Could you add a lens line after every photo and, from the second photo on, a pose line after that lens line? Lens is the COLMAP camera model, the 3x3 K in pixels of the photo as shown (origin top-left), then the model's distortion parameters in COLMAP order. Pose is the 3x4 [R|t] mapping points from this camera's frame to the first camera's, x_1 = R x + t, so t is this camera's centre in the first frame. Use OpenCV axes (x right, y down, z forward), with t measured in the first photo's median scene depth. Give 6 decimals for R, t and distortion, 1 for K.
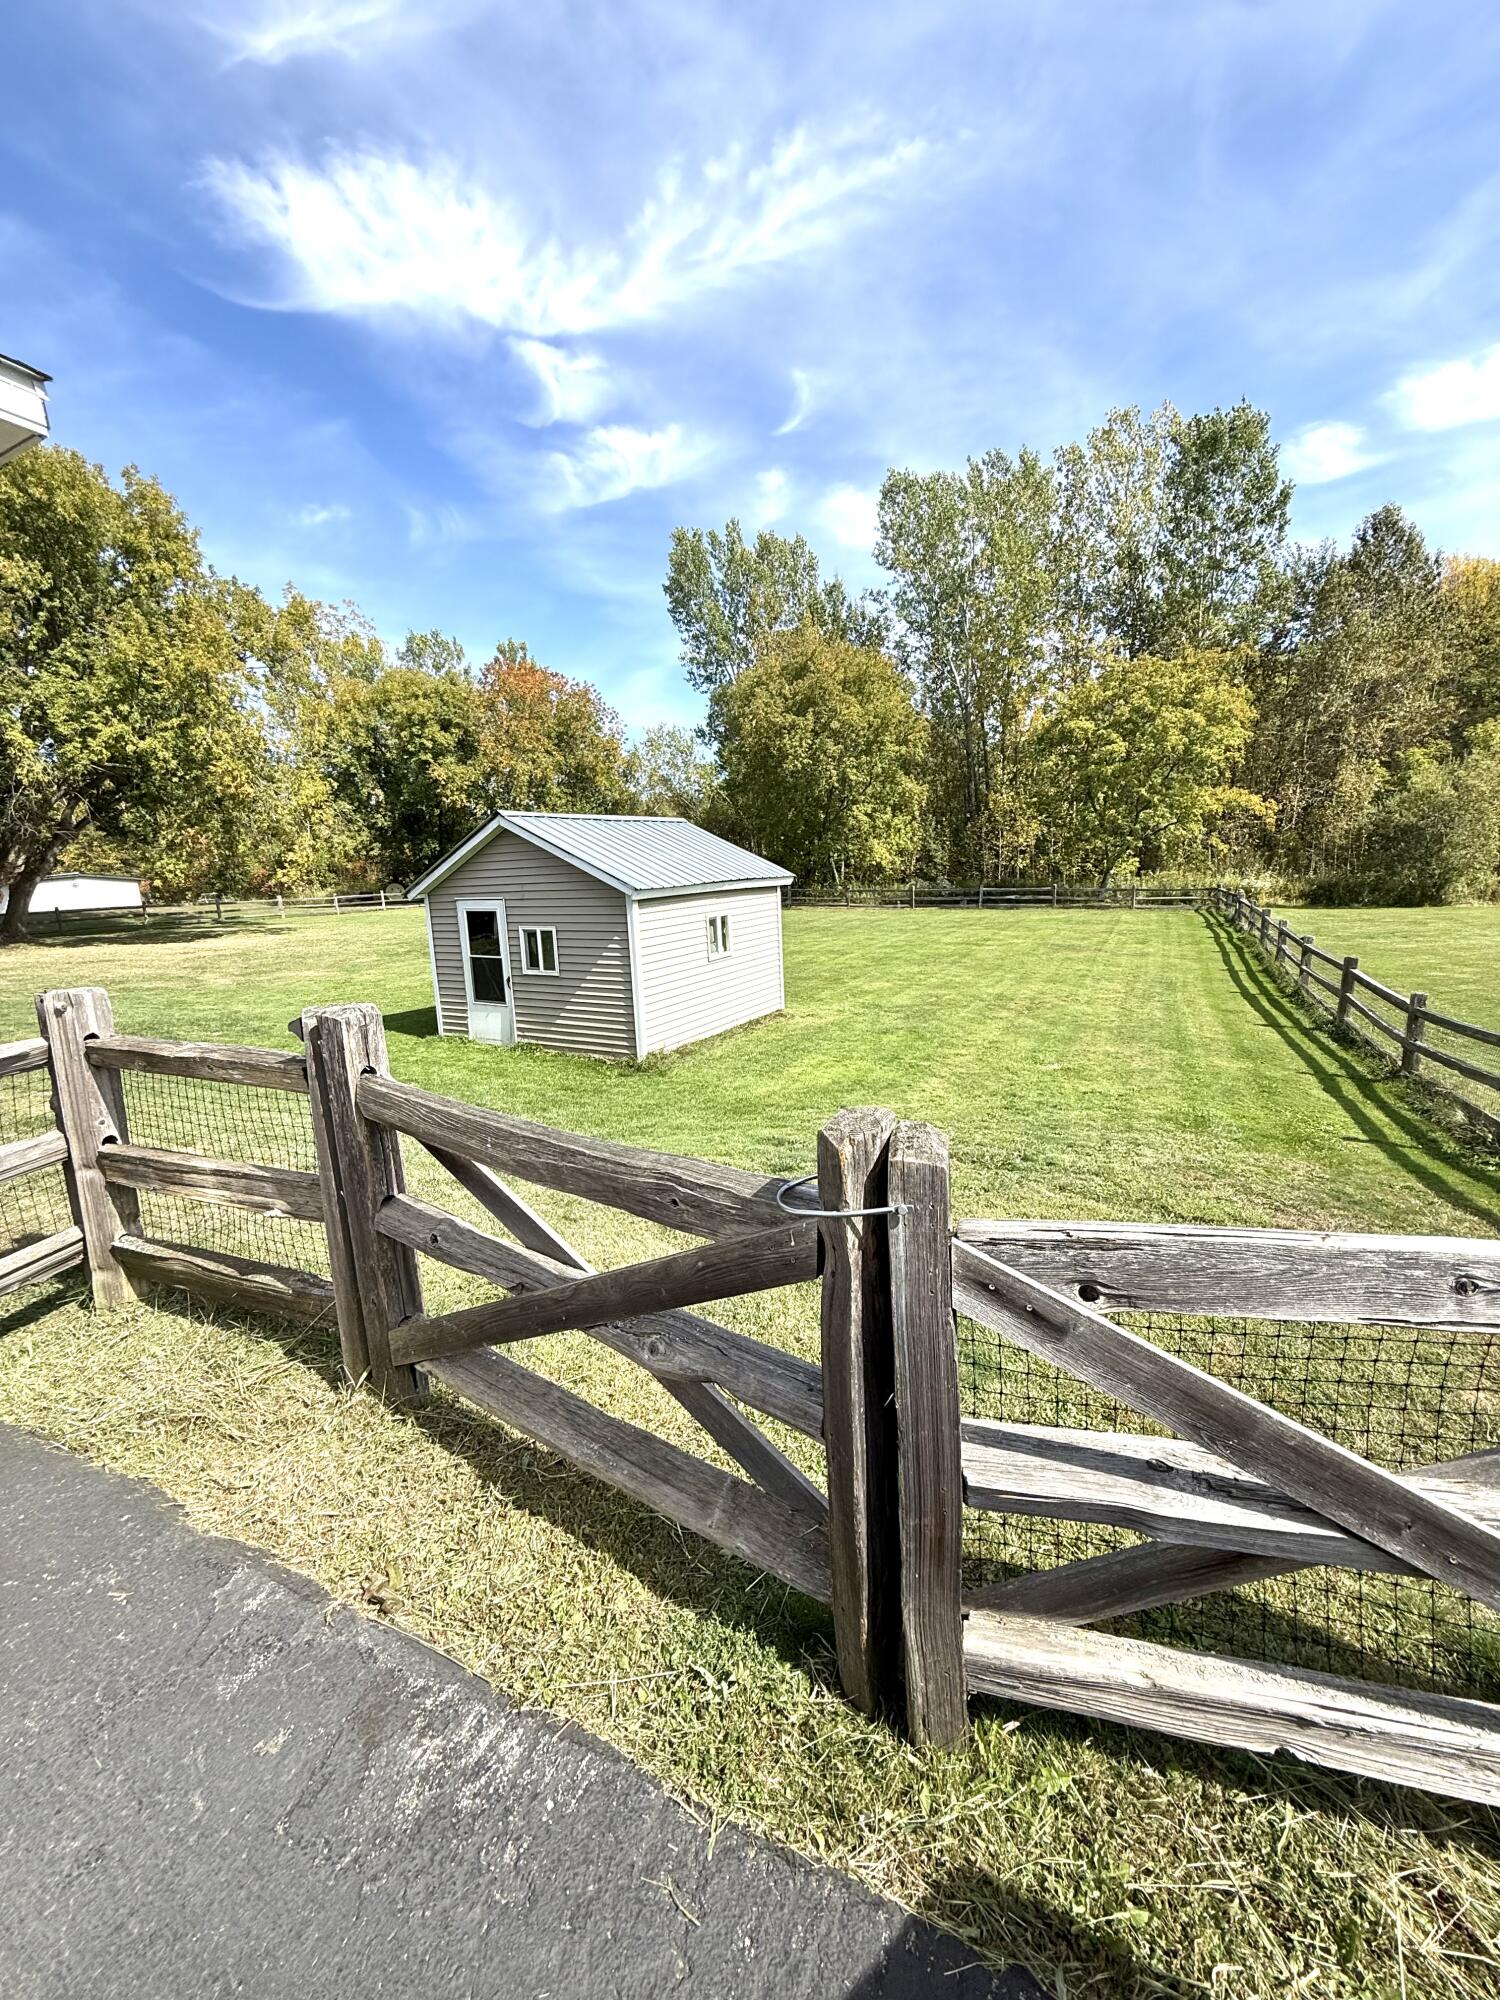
lens RADIAL K [[934.2, 0, 750.0], [0, 934.2, 1000.0], [0, 0, 1]] dist [0.029987, 0.000021]
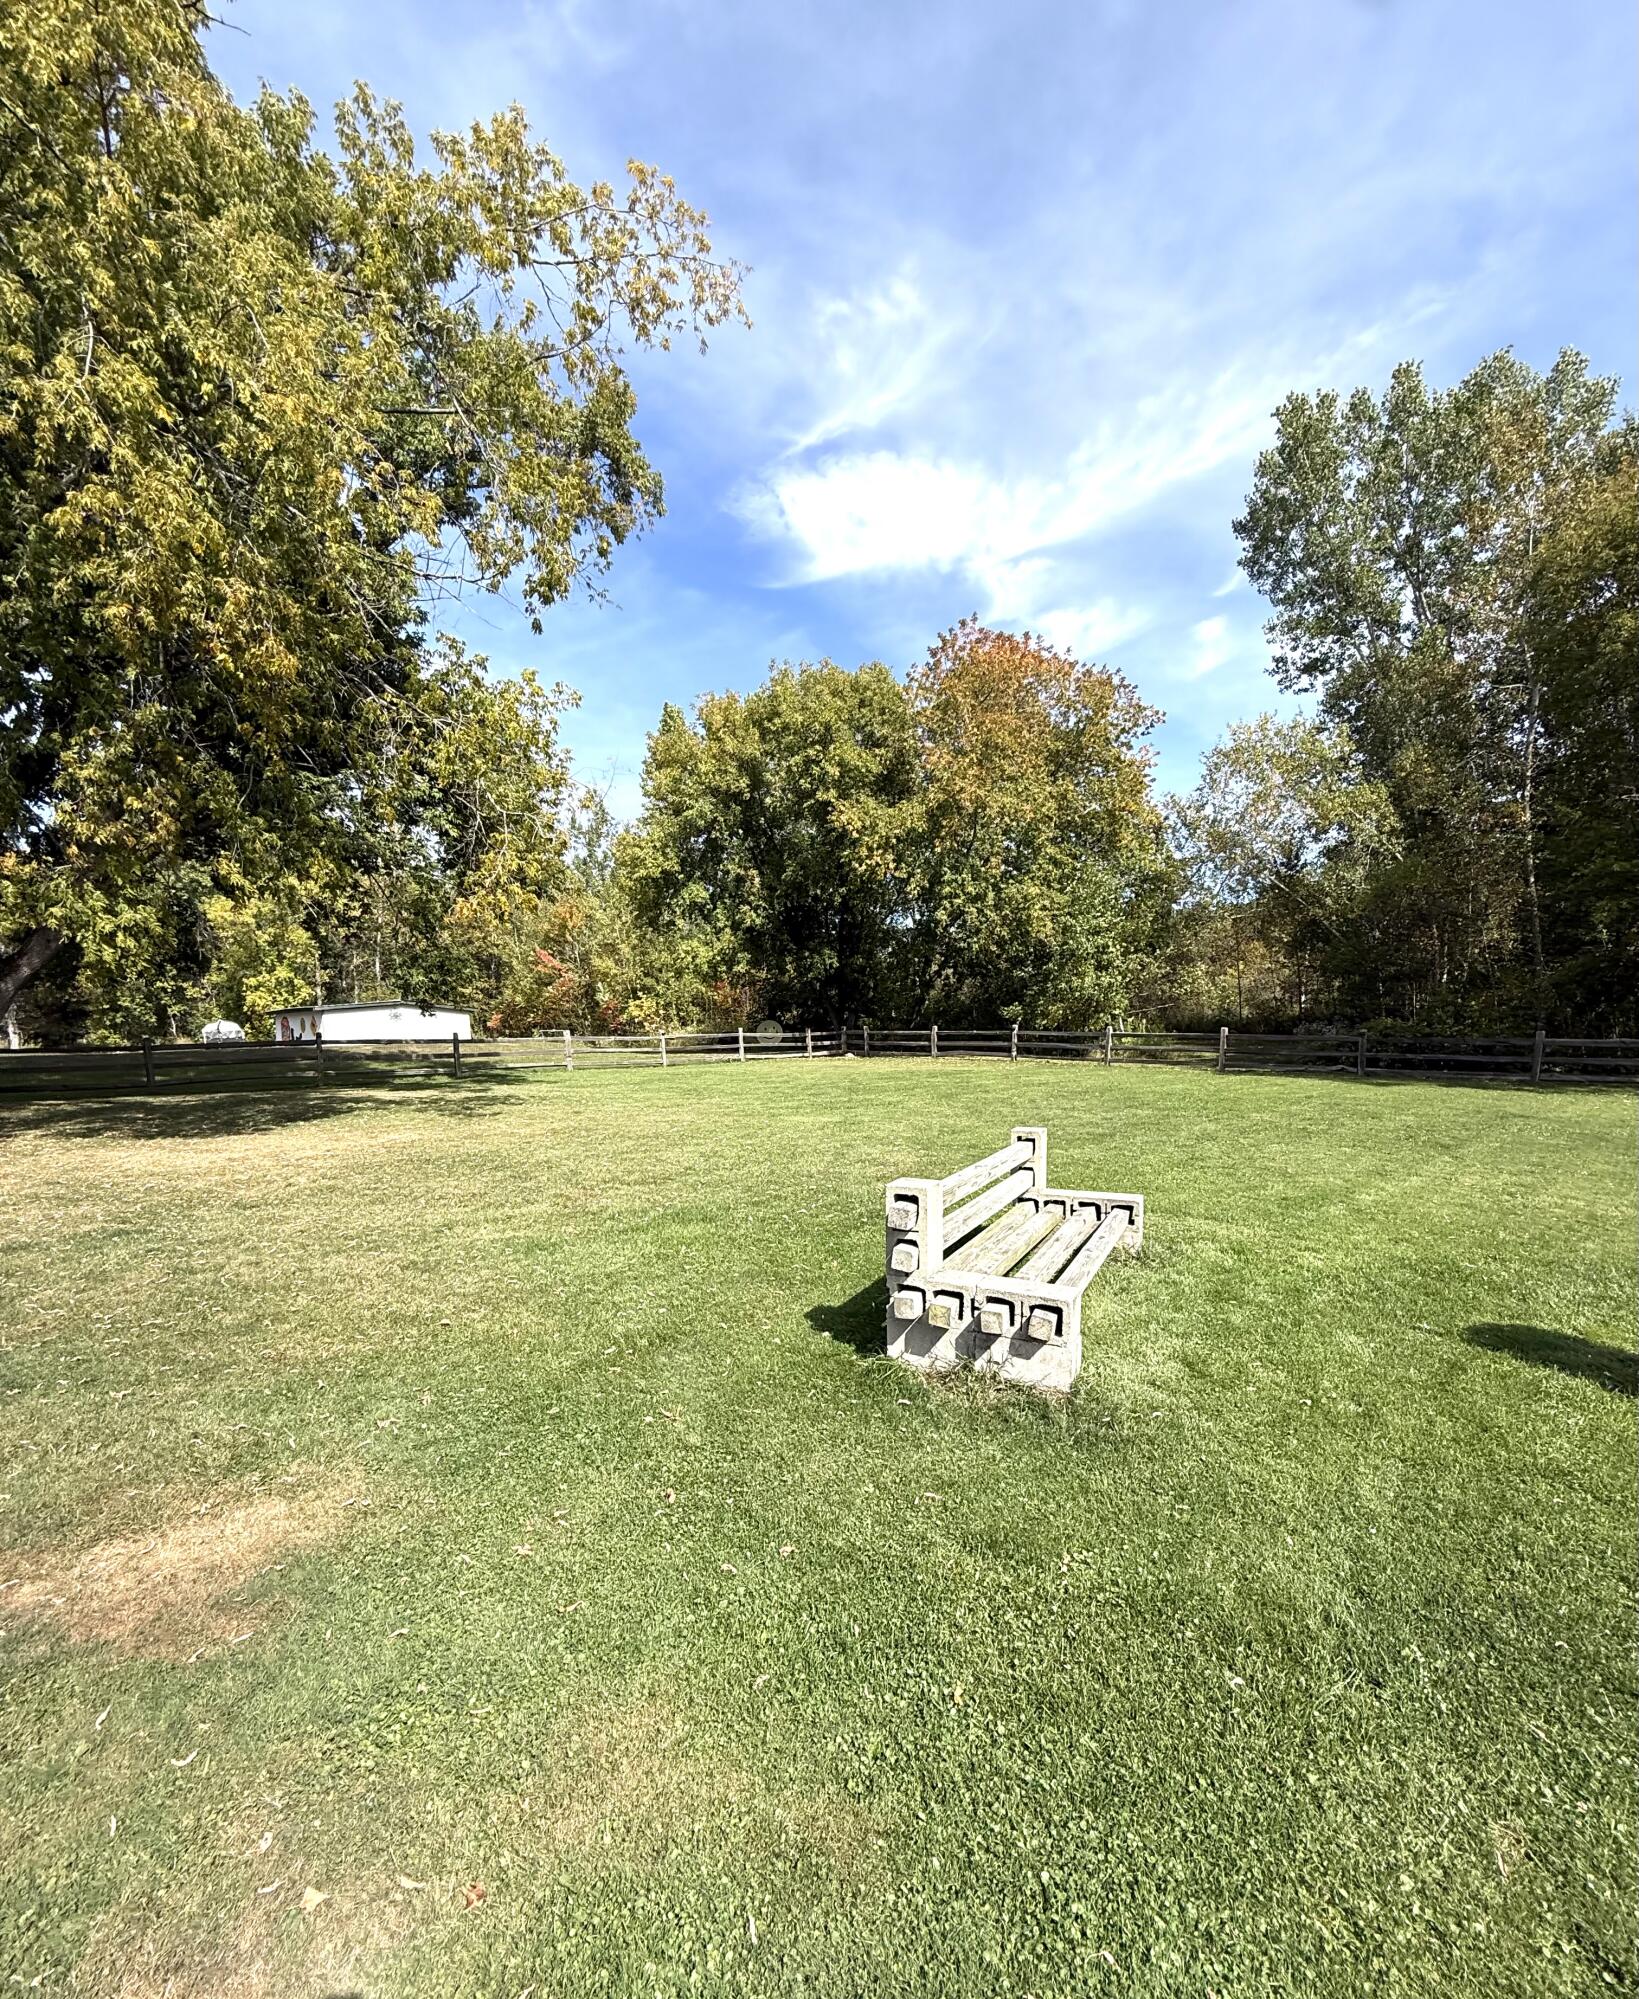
lens RADIAL K [[881.5, 0, 819.5], [0, 881.5, 999.5], [0, 0, 1]] dist [0.000318, 0.000037]
pose [[0.947150, 0.014682, -0.320455, -0.166084], [-0.067217, 0.985860, -0.153502, -0.051591], [0.313670, 0.166929, 0.934744, 0.486452]]
